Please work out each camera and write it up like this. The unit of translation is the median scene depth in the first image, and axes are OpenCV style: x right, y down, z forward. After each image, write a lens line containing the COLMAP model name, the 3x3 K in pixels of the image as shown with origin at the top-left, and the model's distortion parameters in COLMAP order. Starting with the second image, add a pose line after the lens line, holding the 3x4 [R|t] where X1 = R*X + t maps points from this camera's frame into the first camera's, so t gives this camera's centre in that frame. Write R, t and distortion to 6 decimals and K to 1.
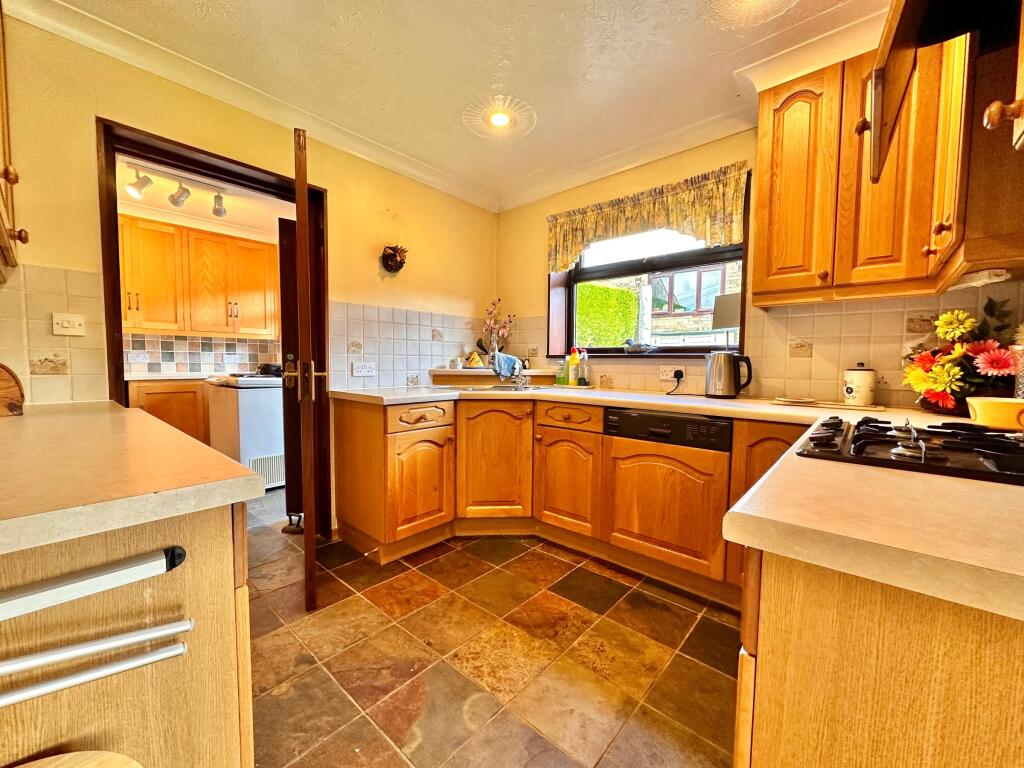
lens RADIAL K [[403.3, 0, 514.6], [0, 403.3, 385.7], [0, 0, 1]] dist [-0.000502, 0.000066]
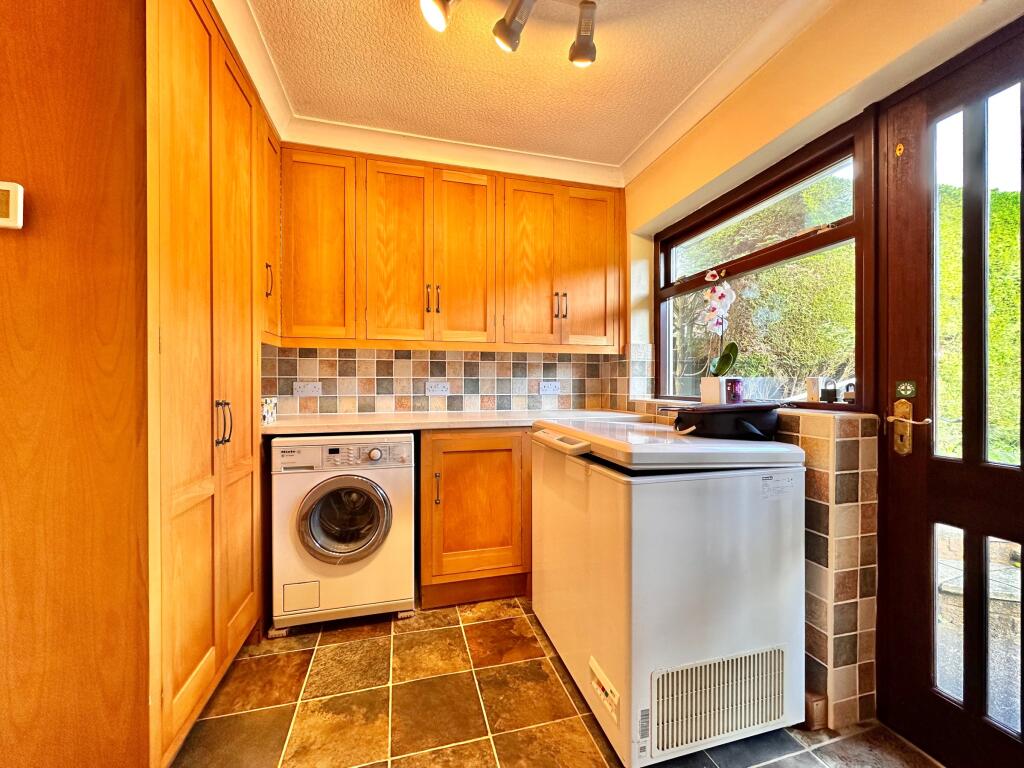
lens RADIAL K [[403.3, 0, 508.7], [0, 403.3, 382.7], [0, 0, 1]] dist [-0.000502, 0.000066]
pose [[0.836781, -0.003926, -0.547524, -0.463057], [-0.027802, 0.998380, -0.049649, -0.046951], [0.546832, 0.056768, 0.835316, 0.501038]]
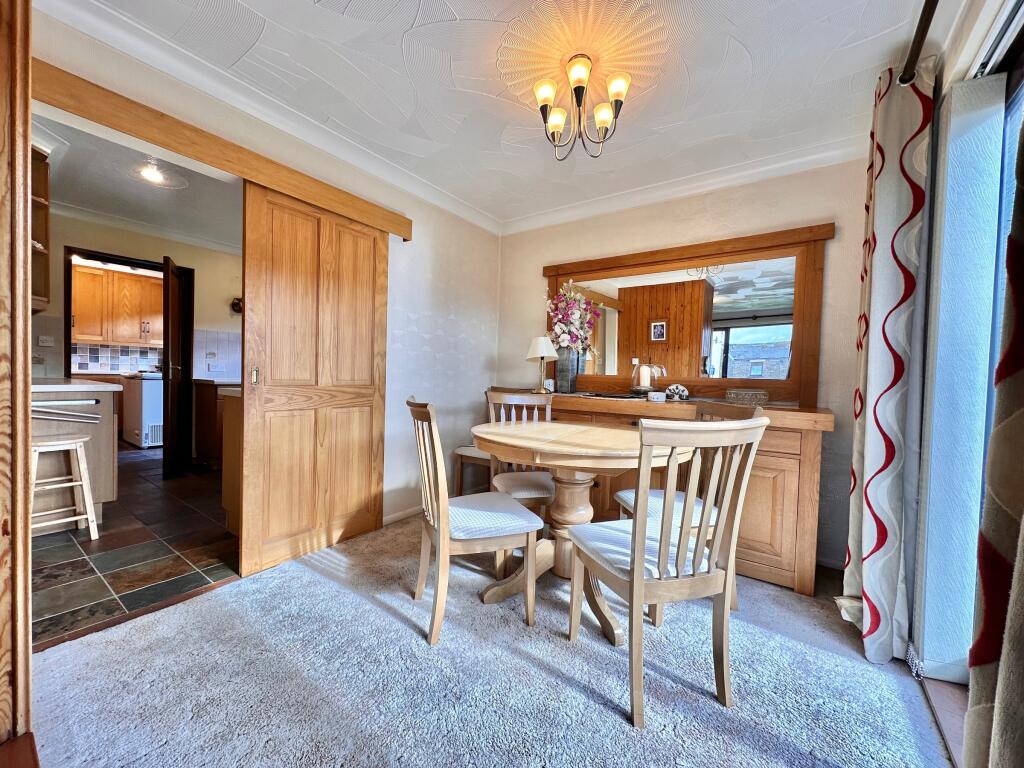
lens RADIAL K [[403.3, 0, 511.3], [0, 403.3, 387.2], [0, 0, 1]] dist [-0.000502, 0.000066]
pose [[0.995158, 0.015690, 0.097033, 0.472731], [-0.012938, 0.999498, -0.028920, 0.050298], [-0.097438, 0.027525, 0.994861, -0.561050]]
